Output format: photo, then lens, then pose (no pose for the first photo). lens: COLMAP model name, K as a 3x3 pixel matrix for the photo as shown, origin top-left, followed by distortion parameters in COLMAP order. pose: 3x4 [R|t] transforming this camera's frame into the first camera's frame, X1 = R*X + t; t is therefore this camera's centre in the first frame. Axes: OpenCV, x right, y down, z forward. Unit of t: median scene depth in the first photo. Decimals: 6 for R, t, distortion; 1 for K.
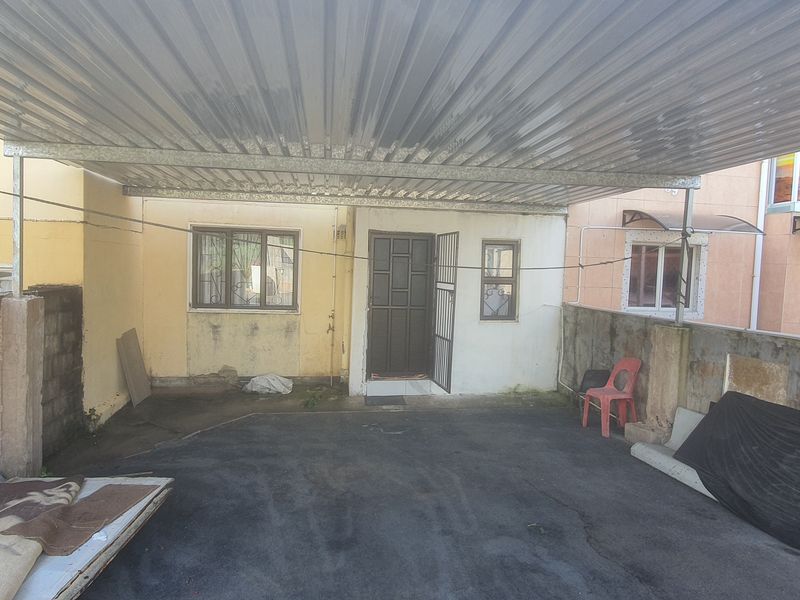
lens RADIAL K [[501.5, 0, 402.9], [0, 501.5, 297.8], [0, 0, 1]] dist [-0.000188, 0.000030]
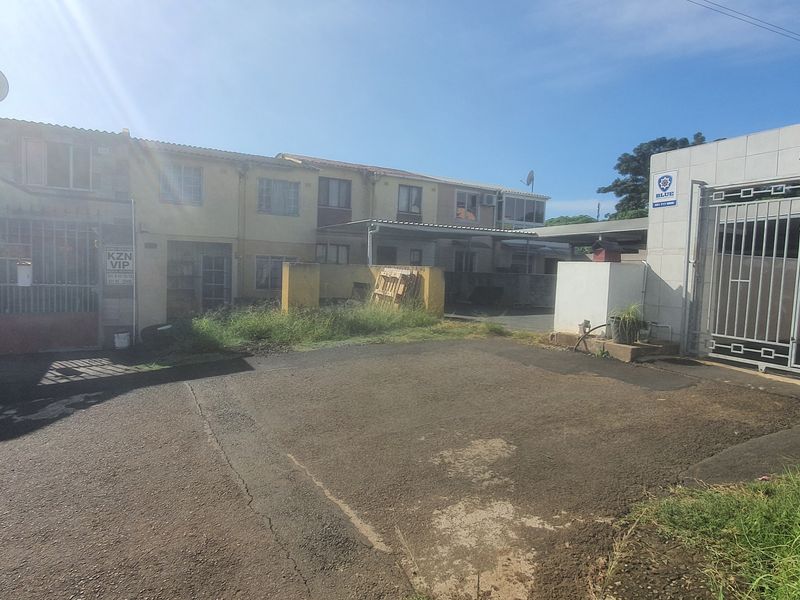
lens RADIAL K [[503.5, 0, 408.1], [0, 503.5, 302.8], [0, 0, 1]] dist [-0.004166, -0.000058]
pose [[0.935299, -0.022650, 0.353133, -0.927521], [0.013336, 0.999497, 0.028787, 0.118066], [-0.353608, -0.022215, 0.935130, -1.821532]]
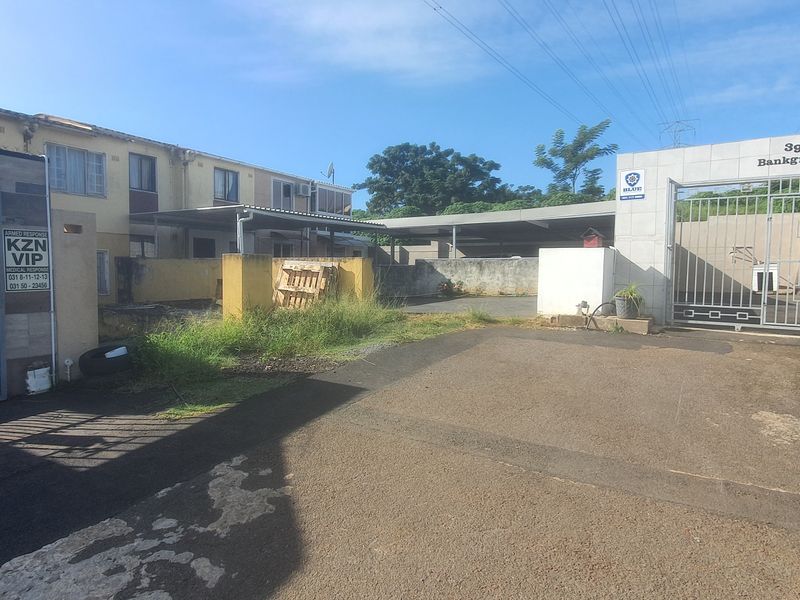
lens RADIAL K [[501.5, 0, 402.9], [0, 501.5, 297.8], [0, 0, 1]] dist [-0.000188, 0.000030]
pose [[0.630554, -0.071134, 0.772878, -1.335803], [0.054096, 0.997397, 0.047664, 0.105651], [-0.774258, 0.011755, 0.632761, -1.390486]]
